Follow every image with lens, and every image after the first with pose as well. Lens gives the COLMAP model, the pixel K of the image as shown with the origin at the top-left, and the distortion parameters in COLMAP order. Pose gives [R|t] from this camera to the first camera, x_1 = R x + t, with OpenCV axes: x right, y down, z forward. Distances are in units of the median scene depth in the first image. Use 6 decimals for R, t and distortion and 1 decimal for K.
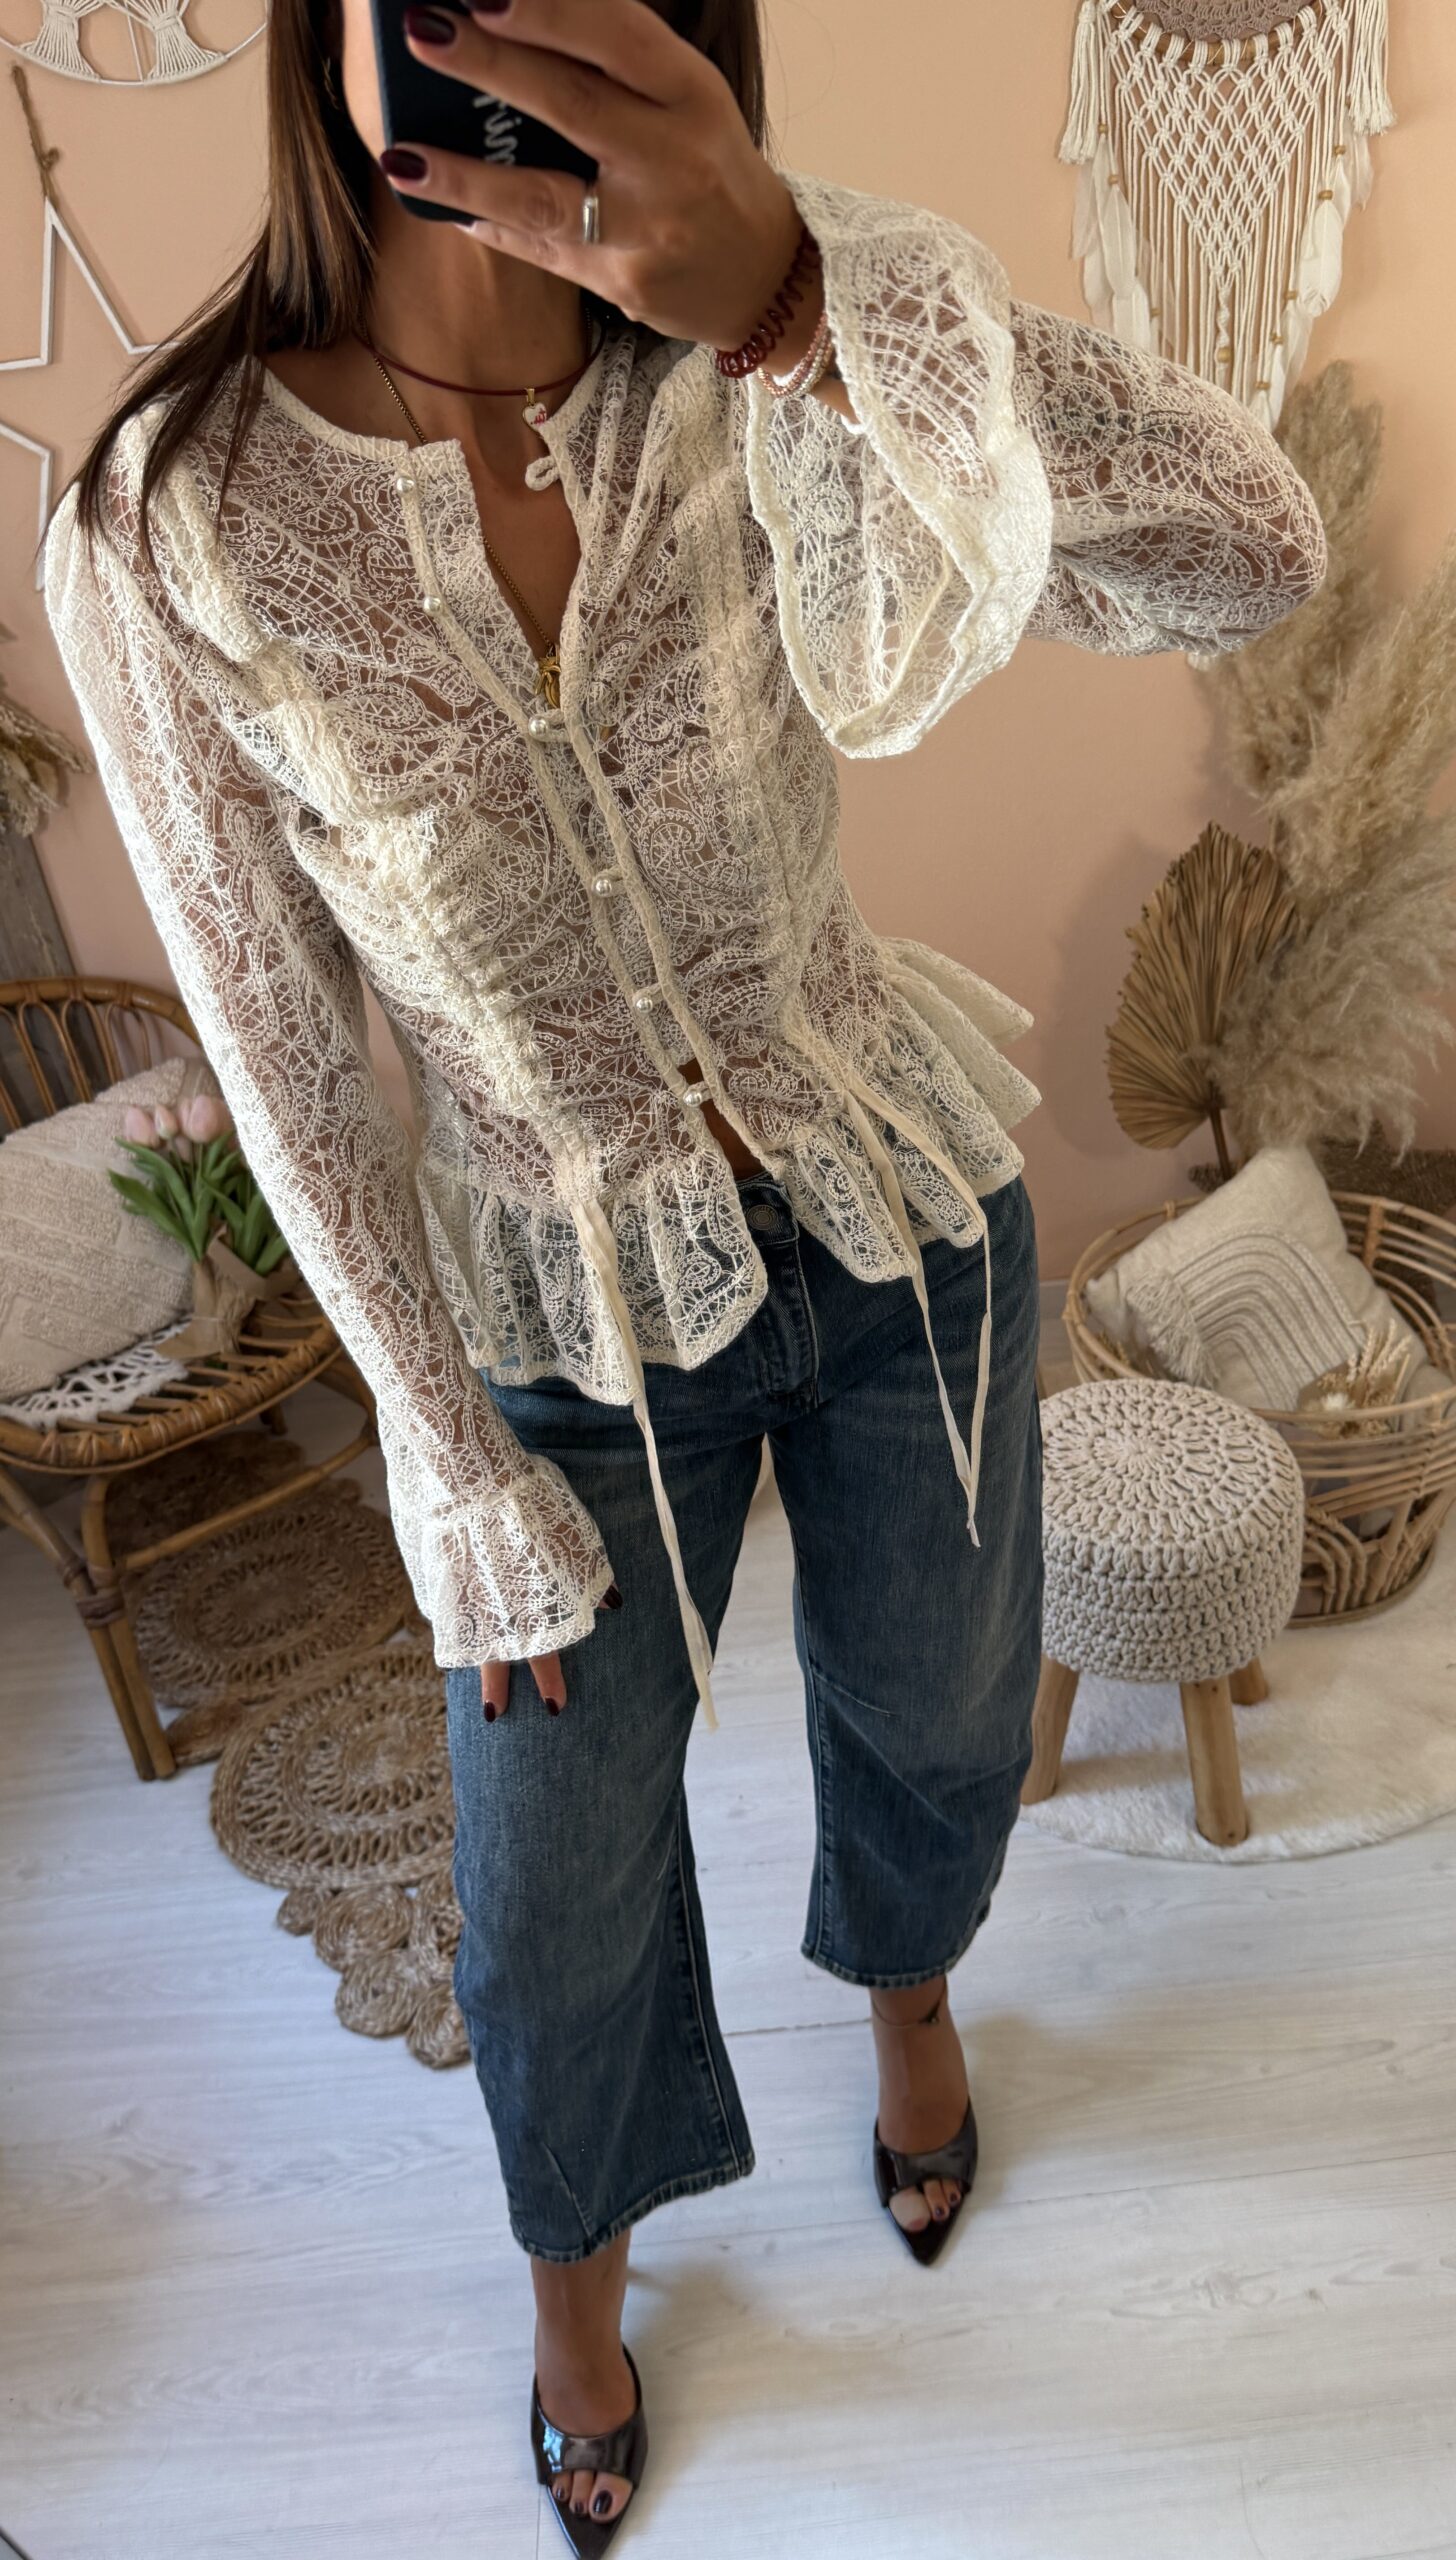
lens RADIAL K [[1771.7, 0, 804.5], [0, 1771.7, 1233.3], [0, 0, 1]] dist [0.054069, -0.093981]
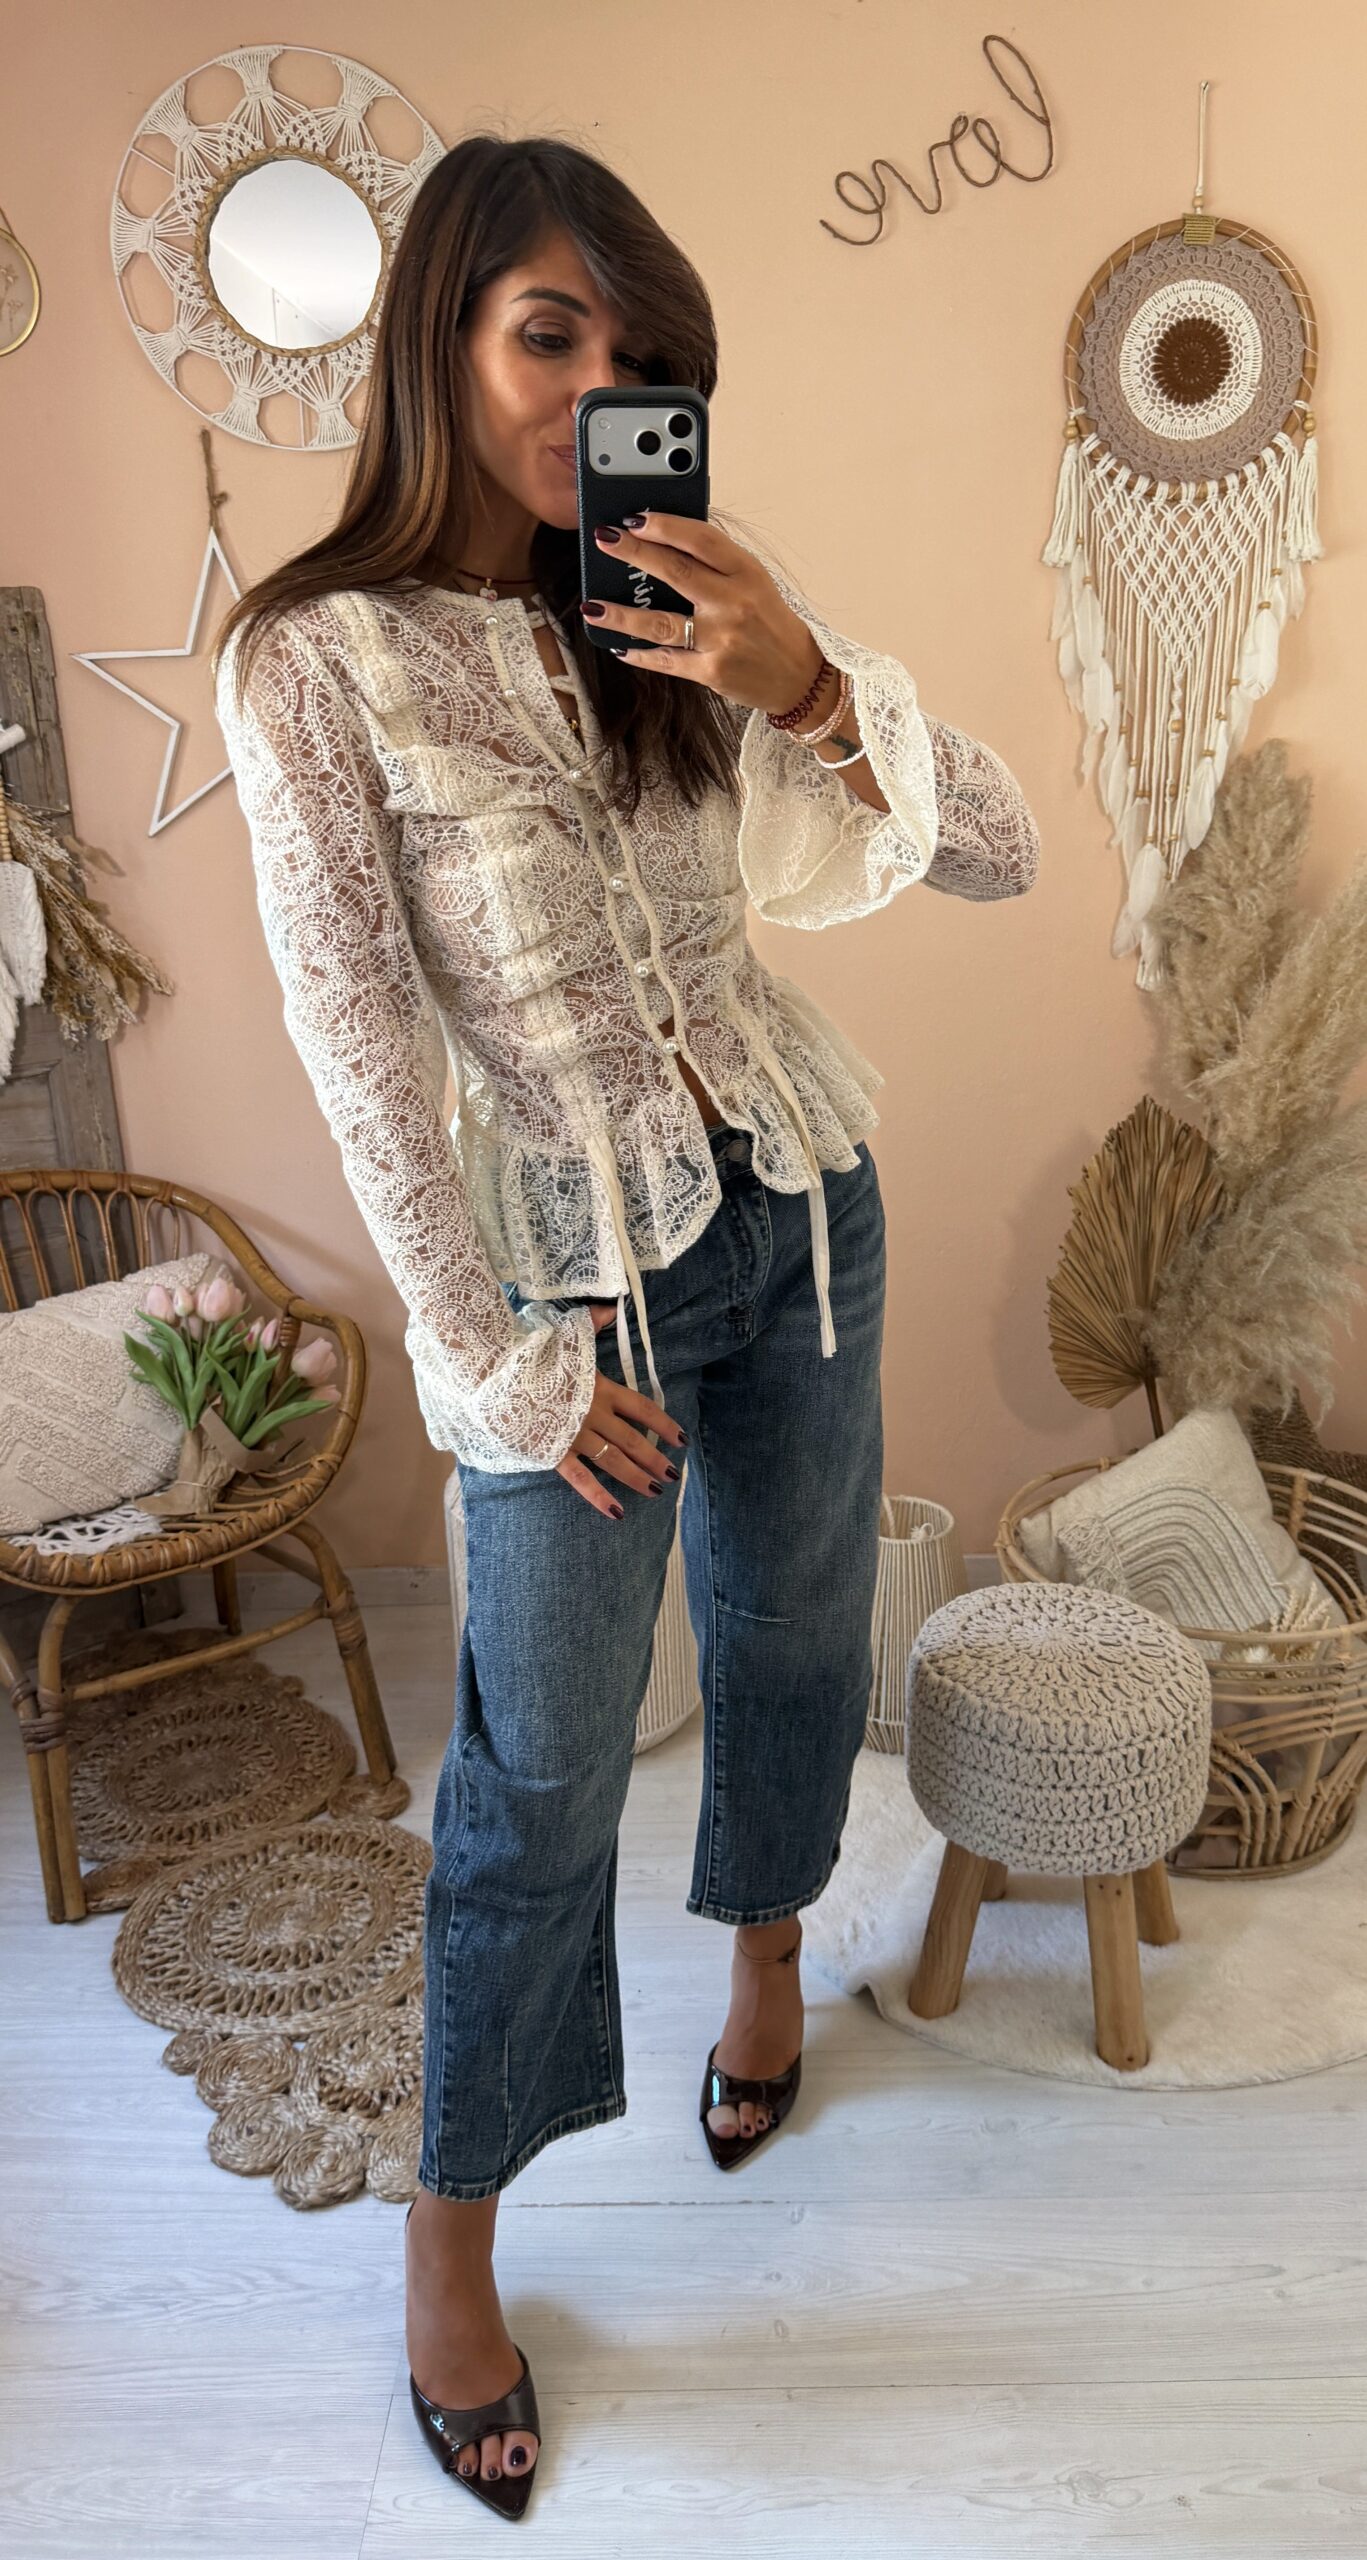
lens RADIAL K [[1784.0, 0, 737.5], [0, 1784.0, 1263.7], [0, 0, 1]] dist [0.023137, -0.043799]
pose [[0.995436, 0.085598, -0.042190, 0.027023], [-0.093292, 0.965934, -0.241388, 0.166363], [0.020090, 0.244223, 0.969511, -0.065926]]
